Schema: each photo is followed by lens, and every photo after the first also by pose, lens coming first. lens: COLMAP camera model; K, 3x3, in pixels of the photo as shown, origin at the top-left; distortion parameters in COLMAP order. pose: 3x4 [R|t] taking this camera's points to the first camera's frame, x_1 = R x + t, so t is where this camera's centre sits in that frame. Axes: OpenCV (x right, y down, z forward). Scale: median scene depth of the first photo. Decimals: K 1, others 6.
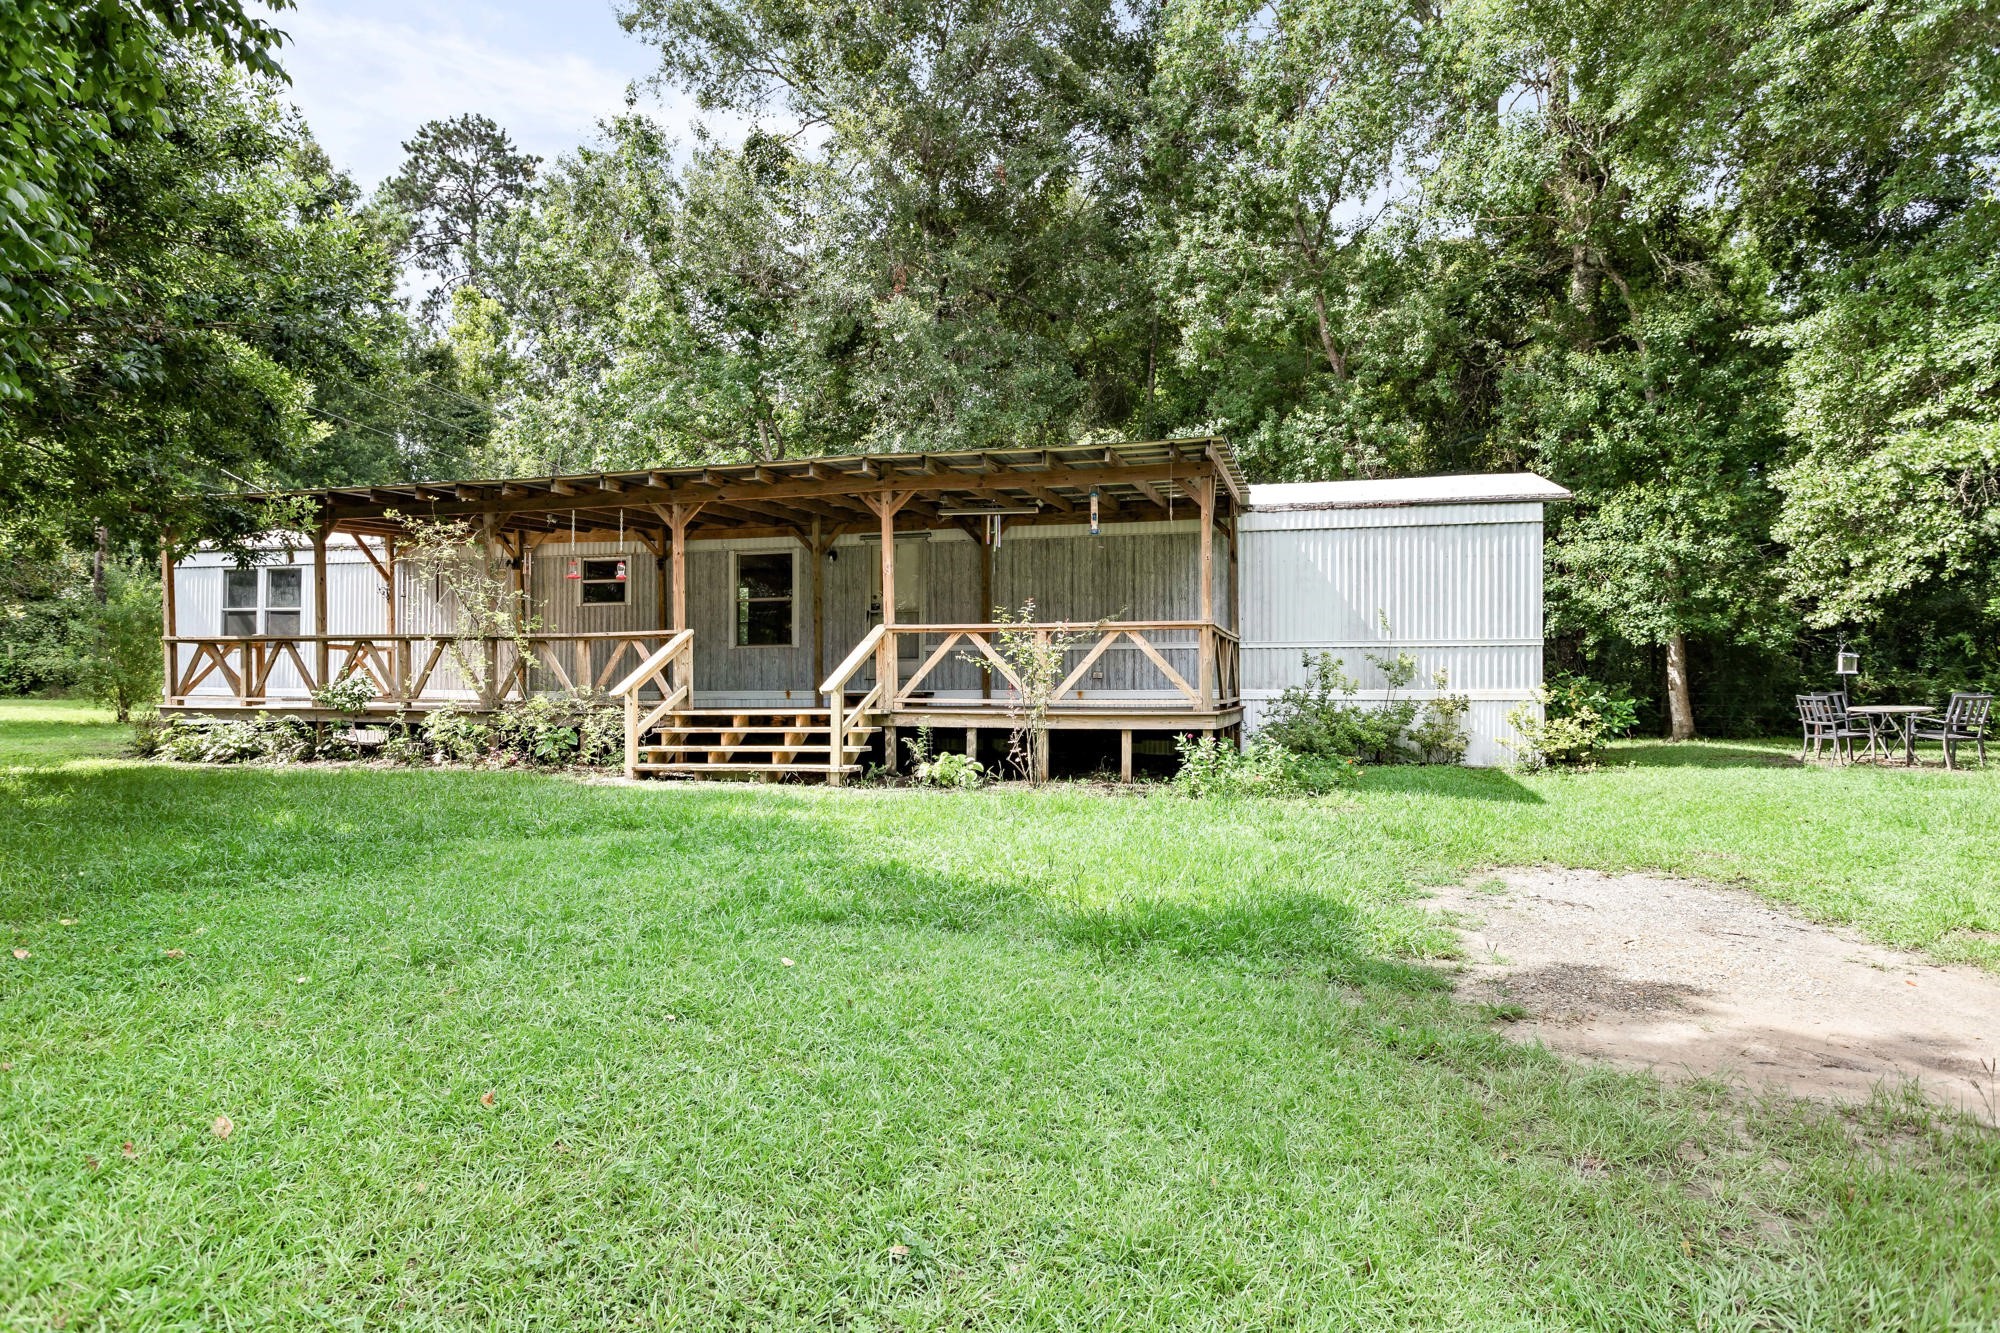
lens RADIAL K [[1186.3, 0, 990.8], [0, 1186.3, 669.5], [0, 0, 1]] dist [0.002082, 0.000038]
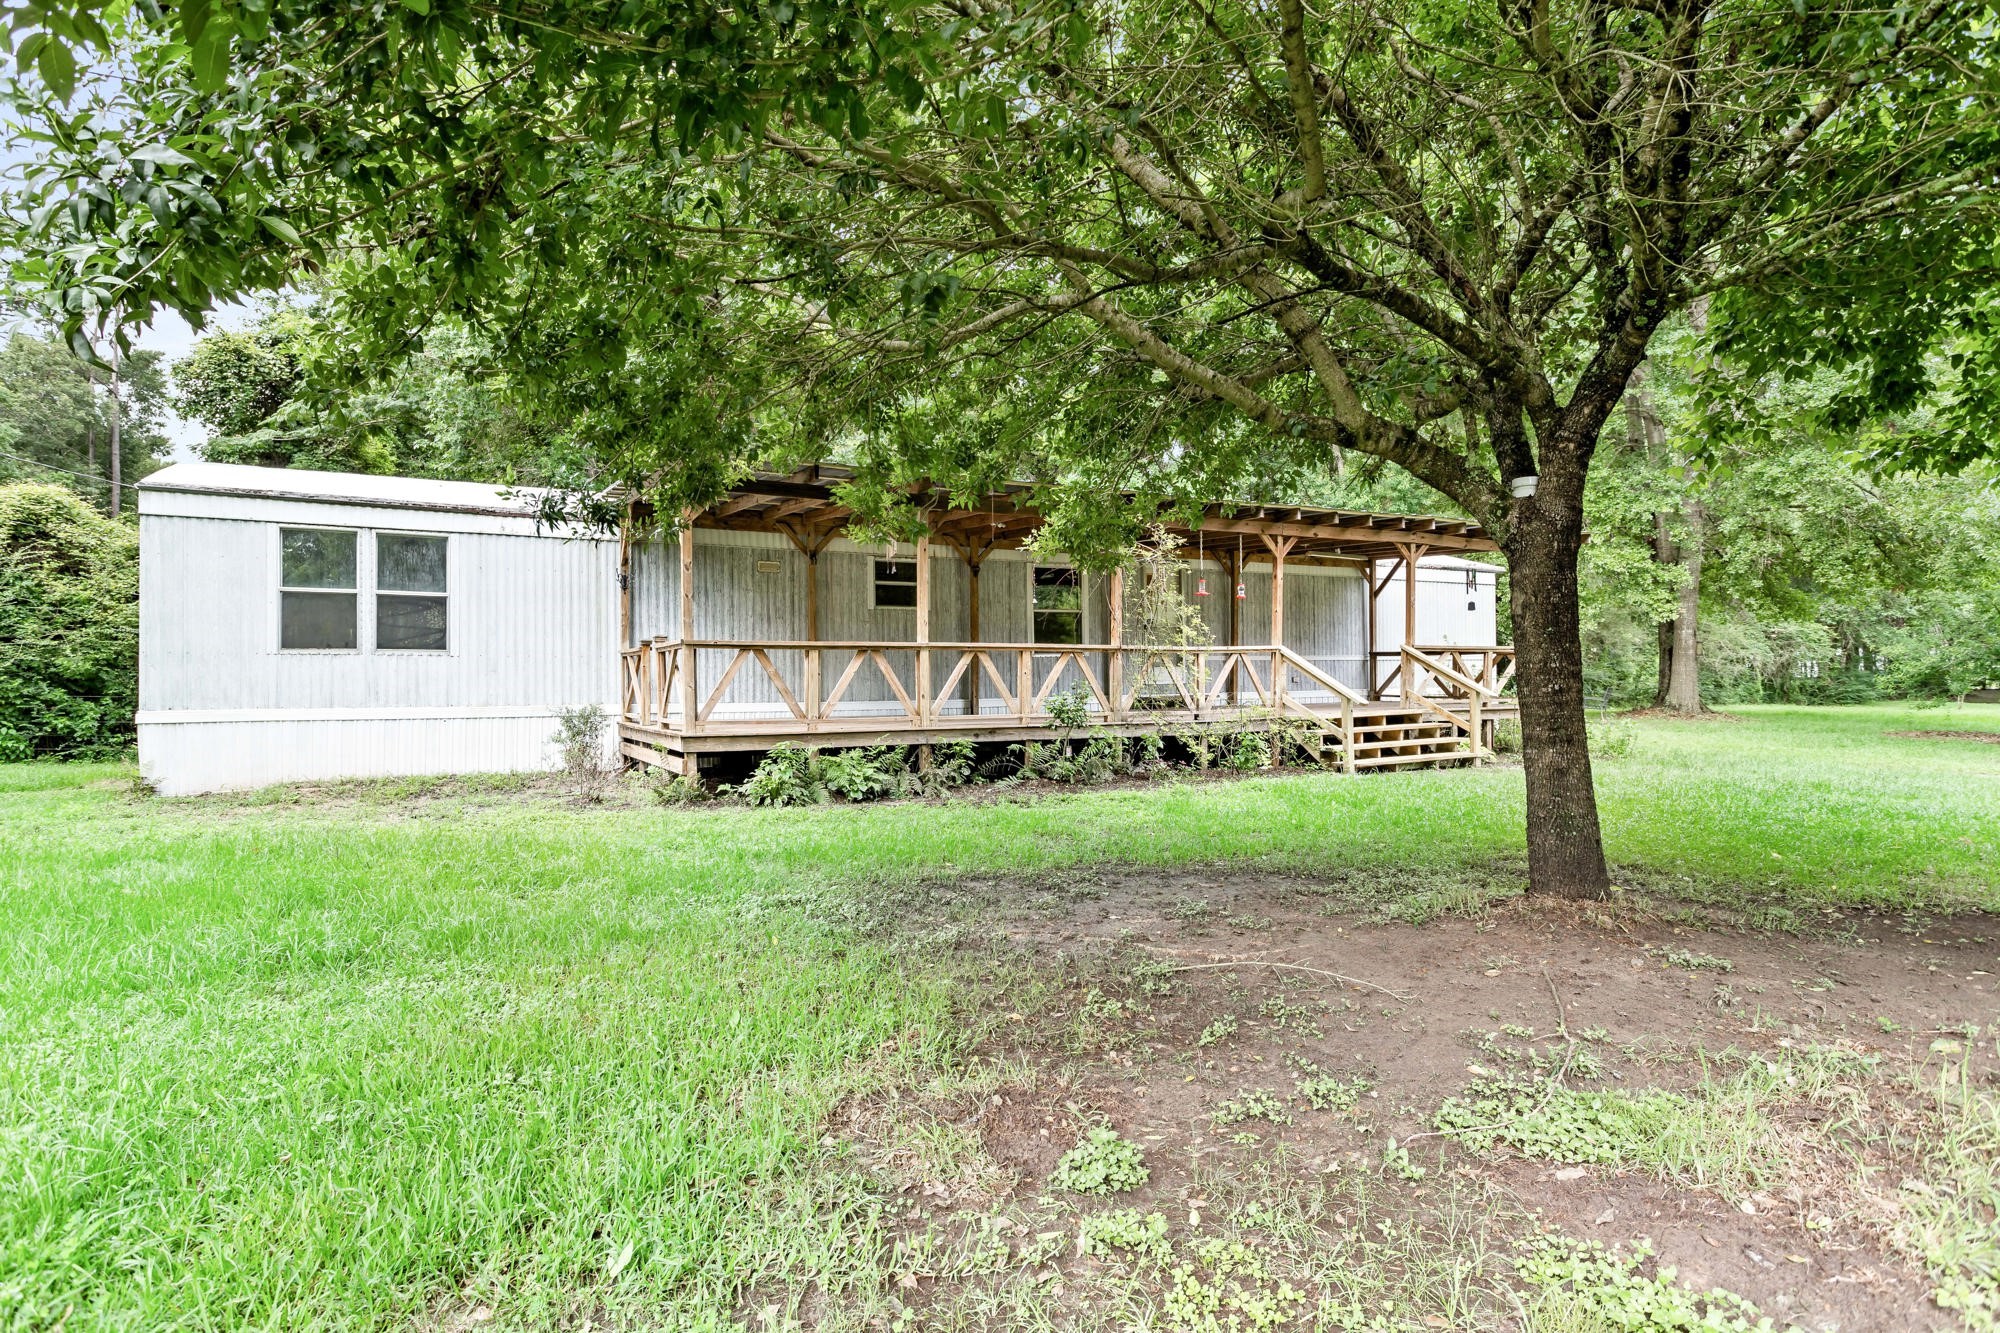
lens RADIAL K [[1086.8, 0, 1012.3], [0, 1086.8, 667.3], [0, 0, 1]] dist [-0.000038, 0.000624]
pose [[0.709805, -0.001086, 0.704397, -1.050070], [-0.000246, 0.999998, 0.001790, -0.012446], [-0.704398, -0.001443, 0.709804, 0.392496]]
